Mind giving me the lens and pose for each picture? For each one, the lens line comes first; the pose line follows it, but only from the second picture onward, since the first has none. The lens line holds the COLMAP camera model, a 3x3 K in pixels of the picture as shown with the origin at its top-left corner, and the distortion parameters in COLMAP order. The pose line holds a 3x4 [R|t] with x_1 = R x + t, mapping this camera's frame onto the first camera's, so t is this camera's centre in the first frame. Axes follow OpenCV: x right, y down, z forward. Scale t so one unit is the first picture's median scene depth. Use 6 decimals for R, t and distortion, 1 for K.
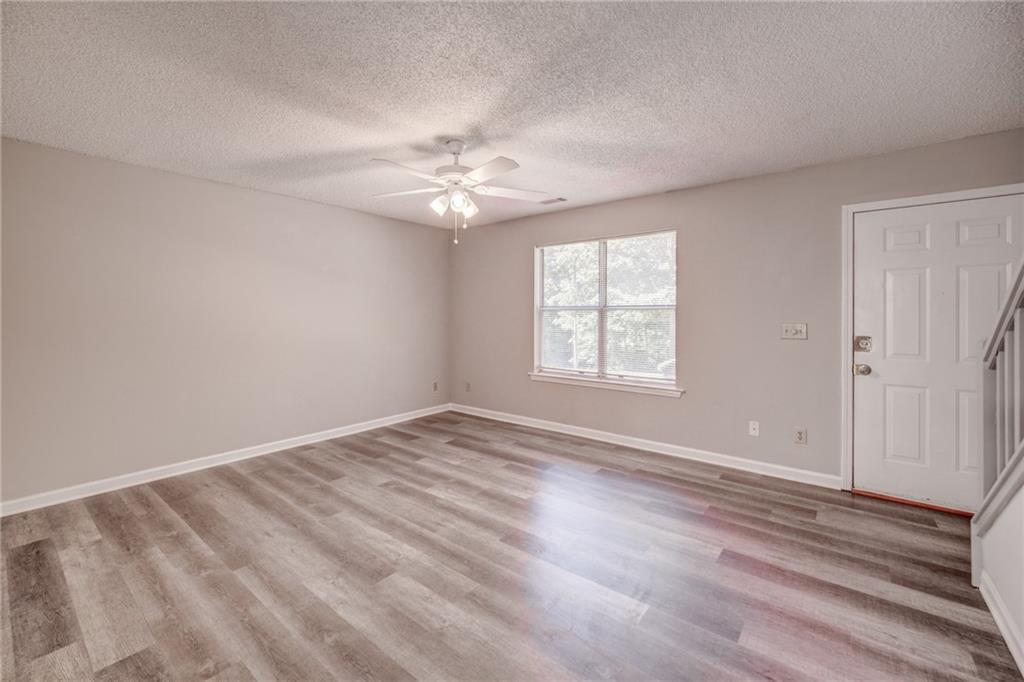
lens RADIAL K [[431.0, 0, 497.2], [0, 431.0, 314.6], [0, 0, 1]] dist [0.000140, -0.000135]
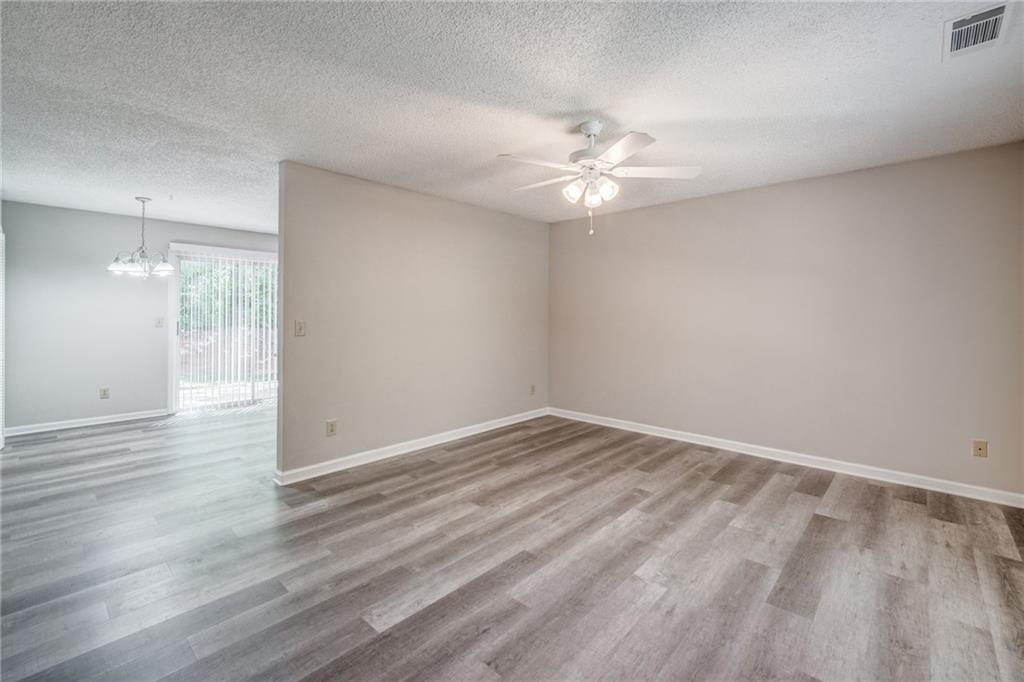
lens RADIAL K [[443.6, 0, 512.6], [0, 443.6, 309.9], [0, 0, 1]] dist [-0.000150, -0.000206]
pose [[-0.057005, -0.005849, -0.998357, 0.854096], [-0.002479, 0.999981, -0.005717, -0.000235], [0.998371, 0.002149, -0.057018, 0.891913]]
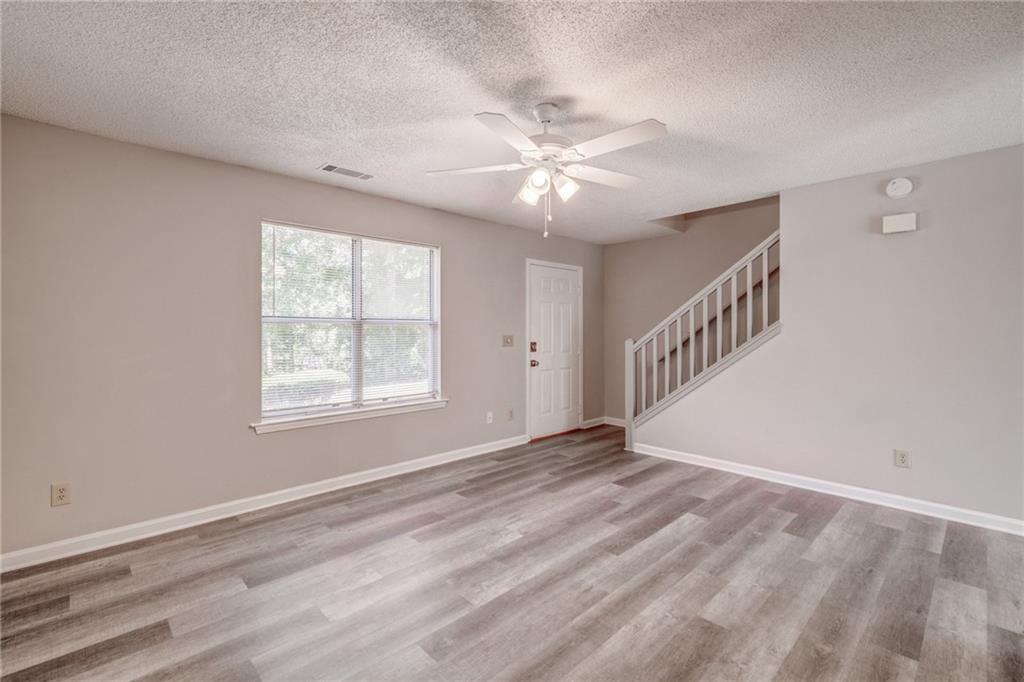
lens RADIAL K [[460.5, 0, 511.6], [0, 460.5, 328.2], [0, 0, 1]] dist [0.000199, -0.000341]
pose [[0.106224, 0.001455, 0.994341, -0.932223], [0.000405, 0.999999, -0.001507, 0.001367], [-0.994342, 0.000563, 0.106224, 0.978637]]
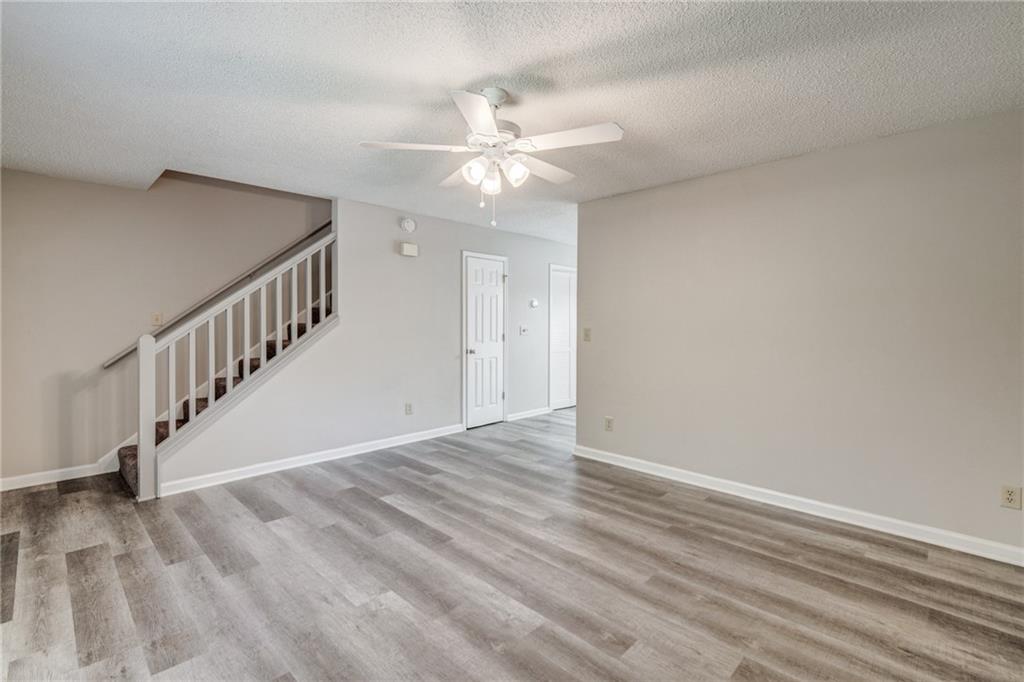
lens RADIAL K [[460.5, 0, 511.6], [0, 460.5, 328.2], [0, 0, 1]] dist [0.000199, -0.000341]
pose [[-0.996856, -0.003102, 0.079171, -0.191472], [-0.001938, 0.999889, 0.014778, 0.001186], [-0.079208, 0.014578, -0.996751, 1.806978]]
